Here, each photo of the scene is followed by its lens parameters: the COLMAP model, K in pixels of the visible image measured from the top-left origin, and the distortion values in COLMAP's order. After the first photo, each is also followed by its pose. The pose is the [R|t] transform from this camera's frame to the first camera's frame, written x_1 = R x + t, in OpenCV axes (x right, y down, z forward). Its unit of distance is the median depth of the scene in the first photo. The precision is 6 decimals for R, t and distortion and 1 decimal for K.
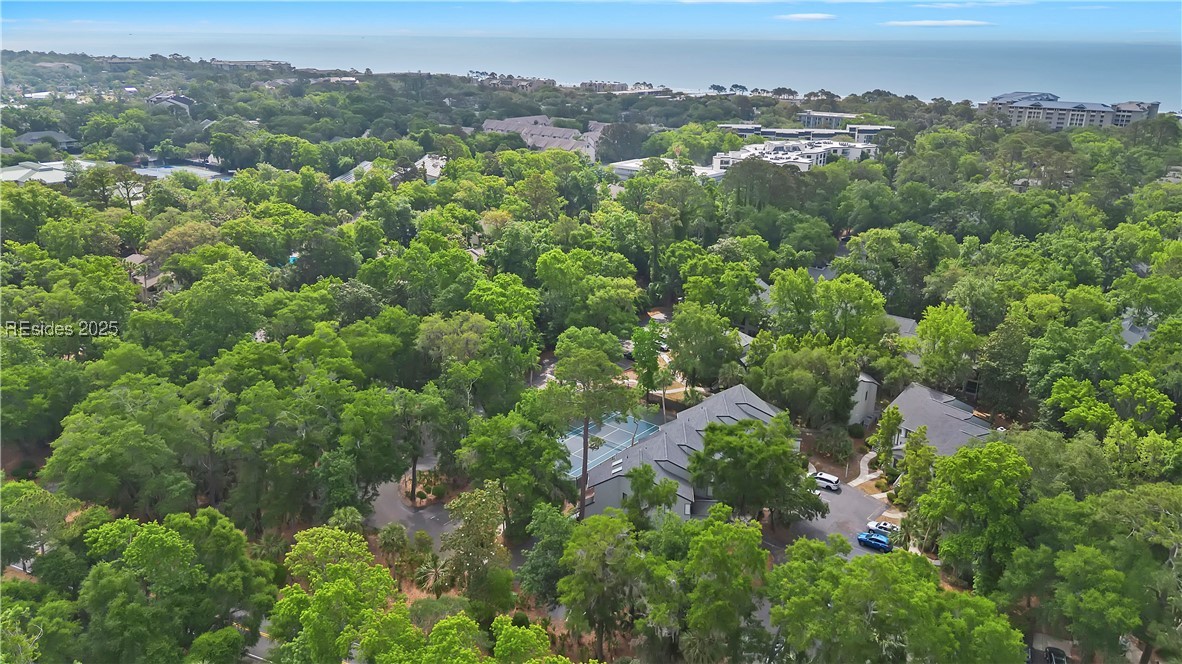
lens RADIAL K [[840.2, 0, 594.5], [0, 840.2, 333.6], [0, 0, 1]] dist [0.059920, -0.051230]
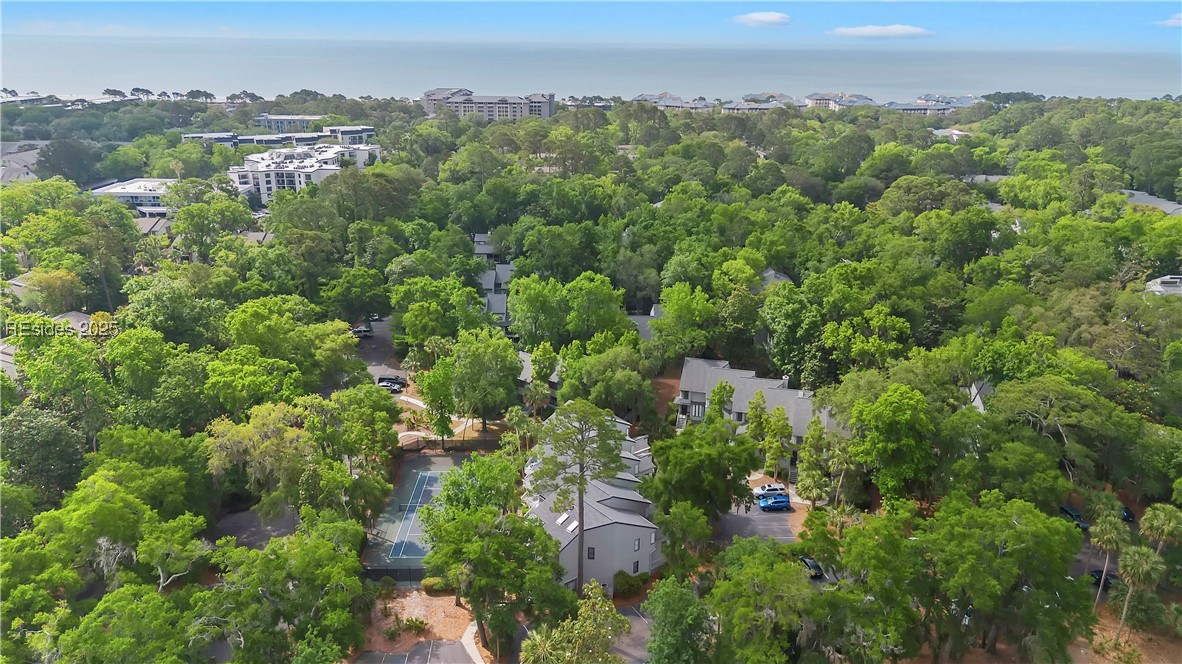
lens RADIAL K [[840.2, 0, 595.3], [0, 840.2, 340.0], [0, 0, 1]] dist [0.059920, -0.051230]
pose [[0.763493, -0.219588, 0.607338, -0.126729], [0.214452, 0.973261, 0.082300, -0.027484], [-0.609171, 0.067409, 0.790169, 0.075151]]
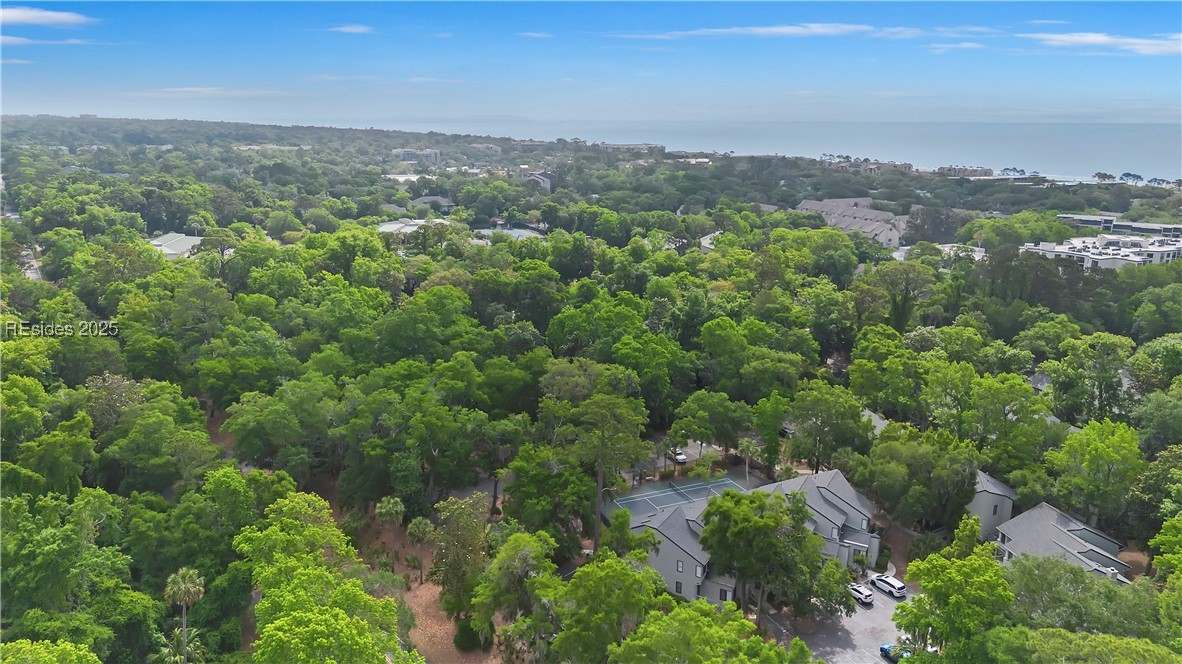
lens RADIAL K [[840.2, 0, 594.3], [0, 840.2, 332.1], [0, 0, 1]] dist [0.059920, -0.051230]
pose [[0.904089, 0.105308, -0.414165, 0.105141], [-0.143757, 0.987625, -0.062691, 0.002227], [0.402438, 0.116218, 0.908040, 0.000921]]
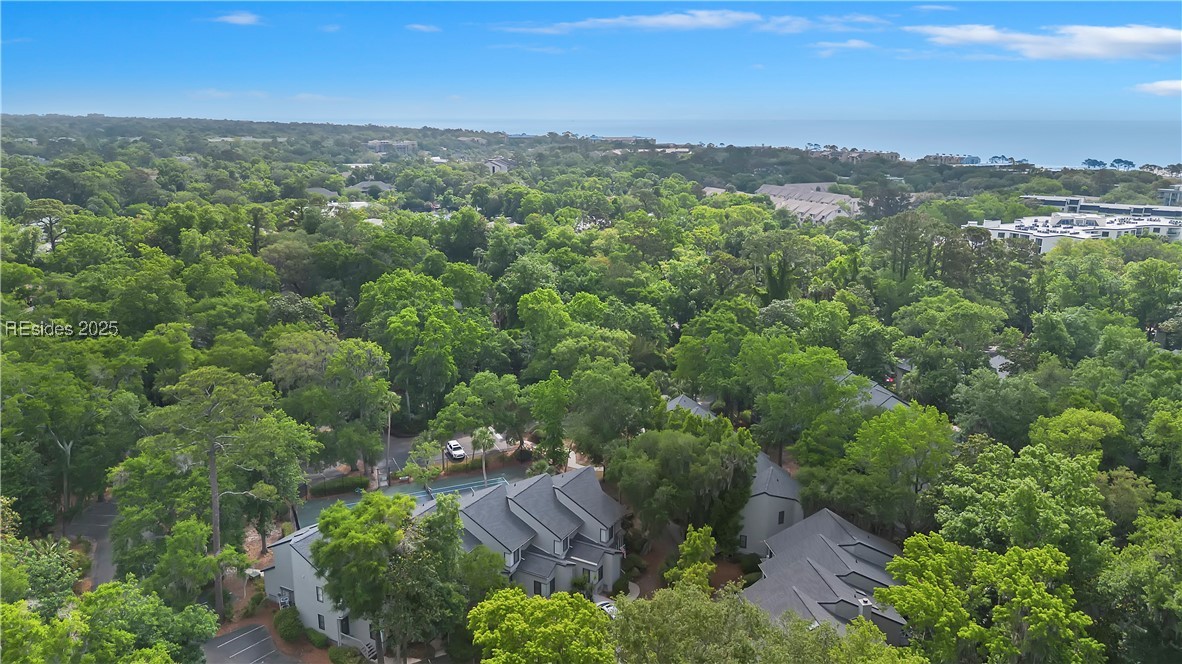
lens RADIAL K [[840.2, 0, 593.4], [0, 840.2, 326.4], [0, 0, 1]] dist [0.059920, -0.051230]
pose [[0.896457, 0.102924, -0.431012, 0.168296], [-0.145171, 0.987189, -0.066204, -0.004725], [0.418676, 0.121919, 0.899914, 0.103259]]
